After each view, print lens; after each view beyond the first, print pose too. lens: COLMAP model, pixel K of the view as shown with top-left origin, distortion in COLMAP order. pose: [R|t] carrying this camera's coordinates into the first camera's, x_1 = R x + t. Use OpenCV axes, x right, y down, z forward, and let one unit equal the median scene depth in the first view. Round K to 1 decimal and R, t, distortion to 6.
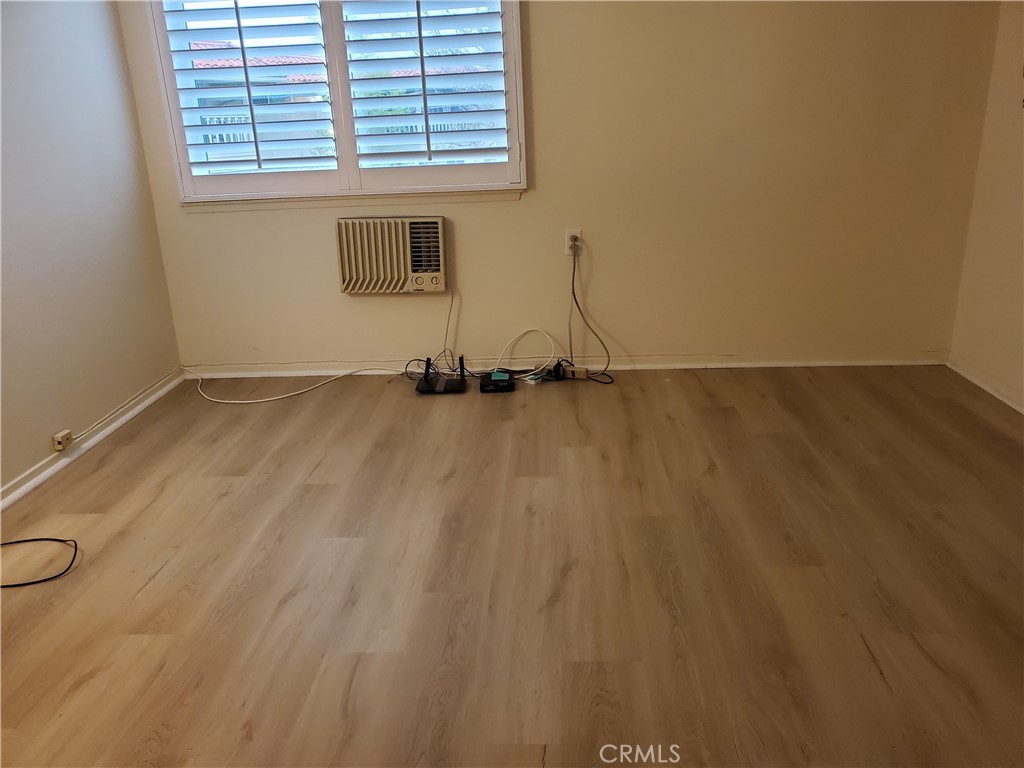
lens RADIAL K [[765.1, 0, 512.0], [0, 765.1, 384.0], [0, 0, 1]] dist [0.101430, -0.219885]
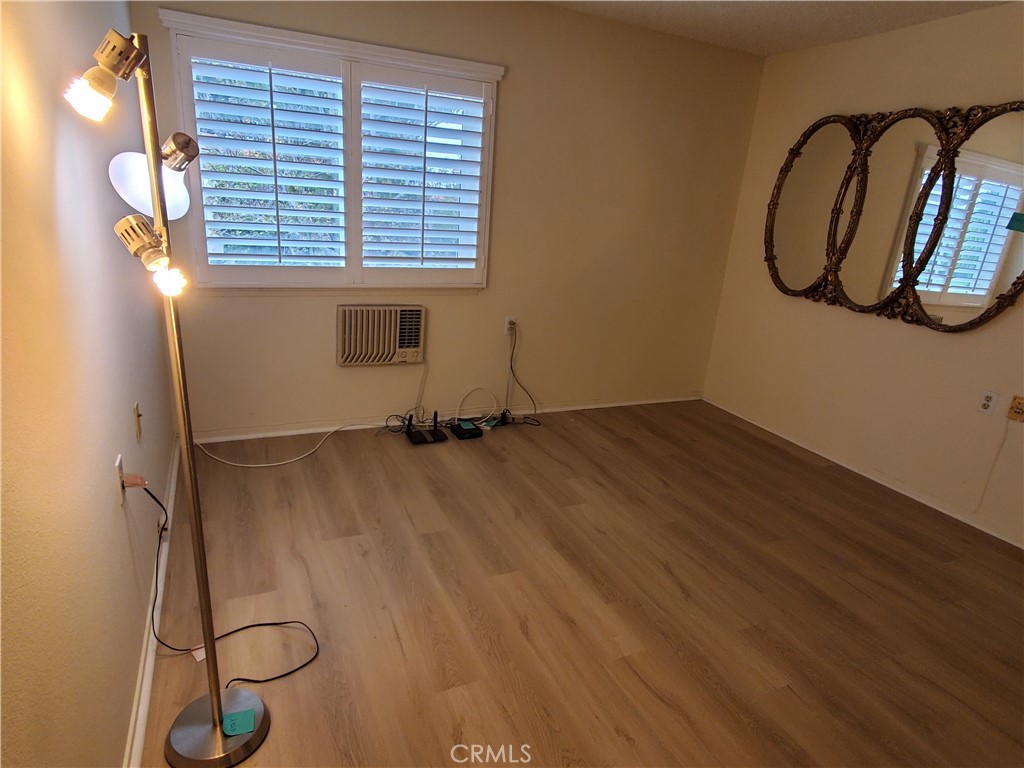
lens RADIAL K [[576.6, 0, 512.0], [0, 576.6, 384.0], [0, 0, 1]] dist [-0.004426, -0.000166]
pose [[0.886755, -0.036666, 0.460783, -0.411809], [0.041872, 0.999122, -0.001076, -0.078725], [-0.460339, 0.020248, 0.887512, 0.070603]]
